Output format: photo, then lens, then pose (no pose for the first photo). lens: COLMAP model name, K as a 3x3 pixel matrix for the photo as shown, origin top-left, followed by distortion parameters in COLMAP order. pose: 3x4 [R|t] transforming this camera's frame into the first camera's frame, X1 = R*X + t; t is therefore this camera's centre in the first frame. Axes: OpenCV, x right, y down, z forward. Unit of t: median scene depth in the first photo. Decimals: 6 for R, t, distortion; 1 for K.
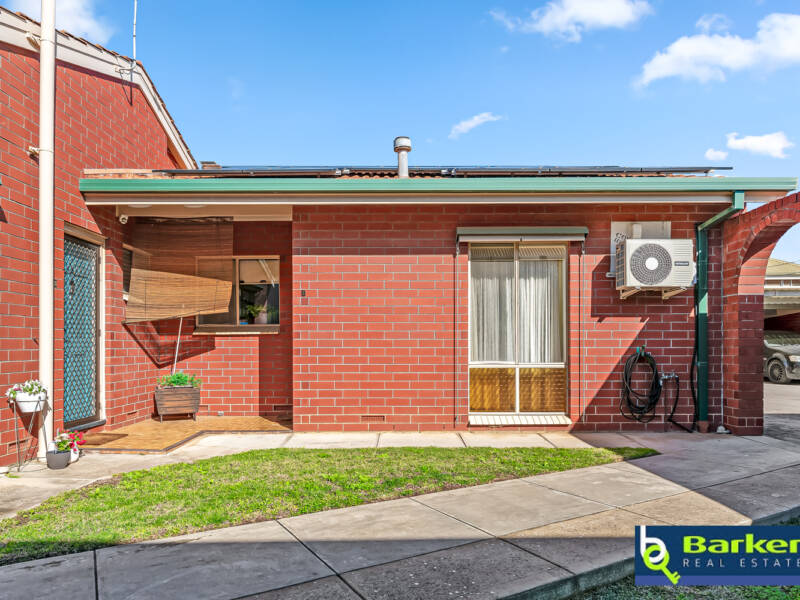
lens RADIAL K [[545.3, 0, 399.6], [0, 545.3, 327.5], [0, 0, 1]] dist [0.005900, 0.001121]
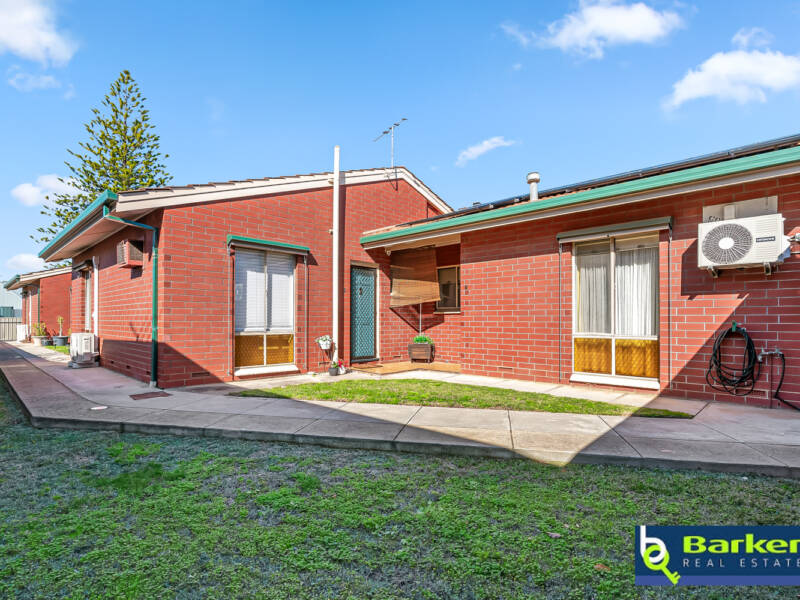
lens RADIAL K [[413.2, 0, 400.0], [0, 413.2, 300.0], [0, 0, 1]] dist [-0.002451, 0.000359]
pose [[0.723497, -0.030242, -0.689664, 0.516295], [0.018418, 0.999530, -0.024508, 0.000334], [0.690081, 0.005029, 0.723714, -0.009007]]
